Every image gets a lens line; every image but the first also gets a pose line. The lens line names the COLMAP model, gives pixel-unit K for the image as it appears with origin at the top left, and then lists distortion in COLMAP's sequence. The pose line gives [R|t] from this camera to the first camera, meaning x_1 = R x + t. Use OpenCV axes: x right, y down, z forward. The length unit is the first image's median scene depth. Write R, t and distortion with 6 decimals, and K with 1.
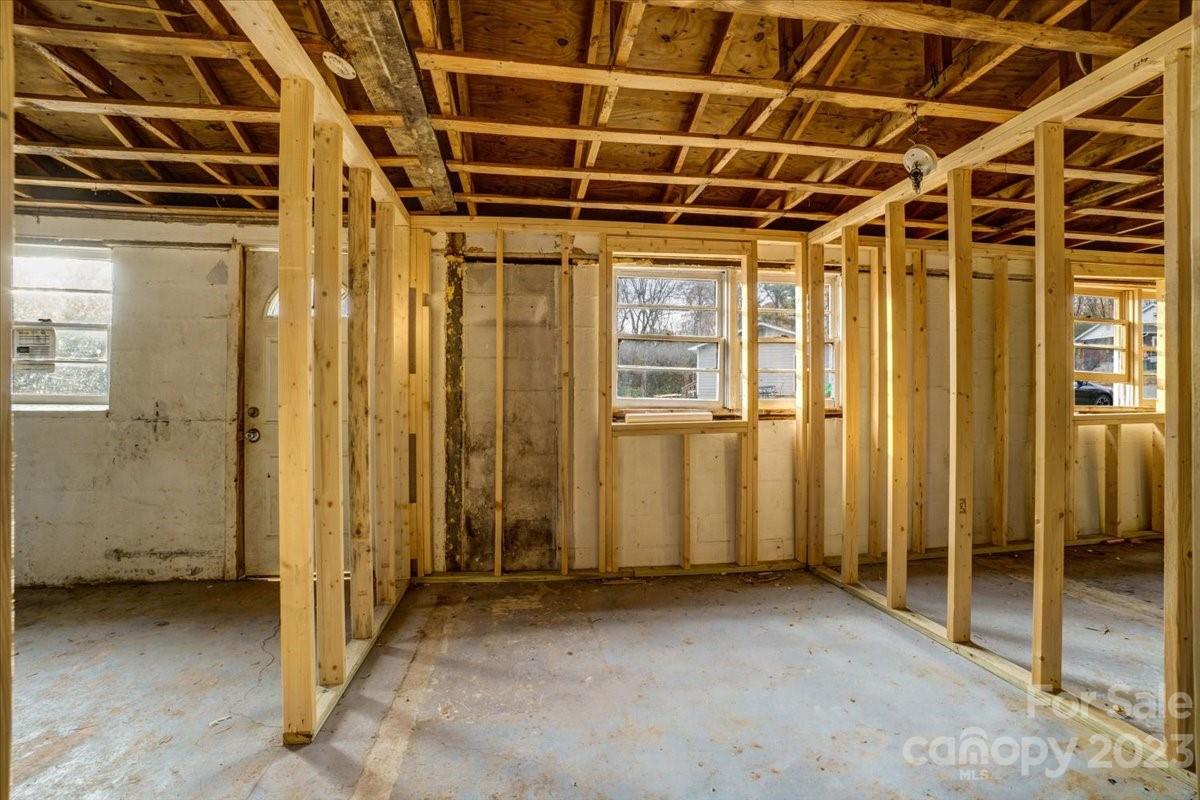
lens RADIAL K [[543.5, 0, 592.9], [0, 543.5, 388.8], [0, 0, 1]] dist [-0.001003, 0.000121]
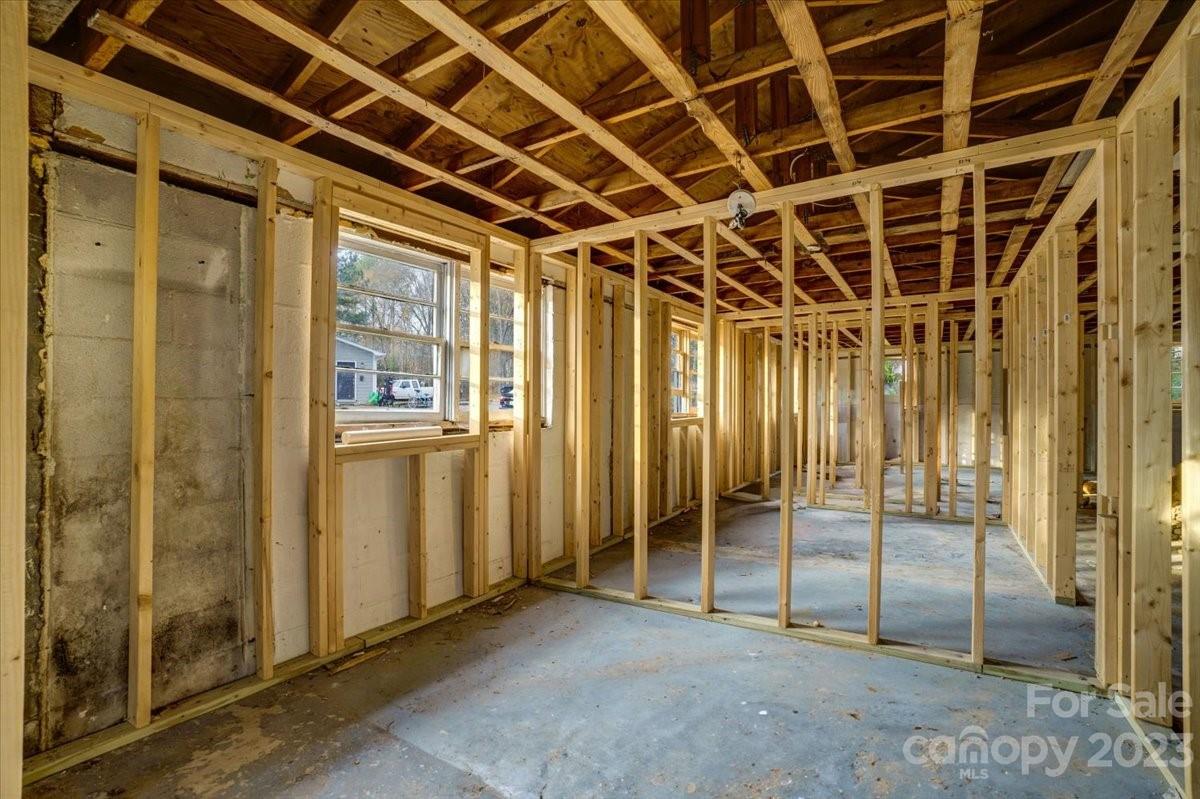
lens RADIAL K [[546.9, 0, 576.2], [0, 546.9, 401.5], [0, 0, 1]] dist [-0.030283, 0.026994]
pose [[0.682366, 0.003636, 0.731002, -0.271218], [-0.005090, 0.999987, -0.000222, 0.004292], [-0.730993, -0.003569, 0.682375, 0.273111]]
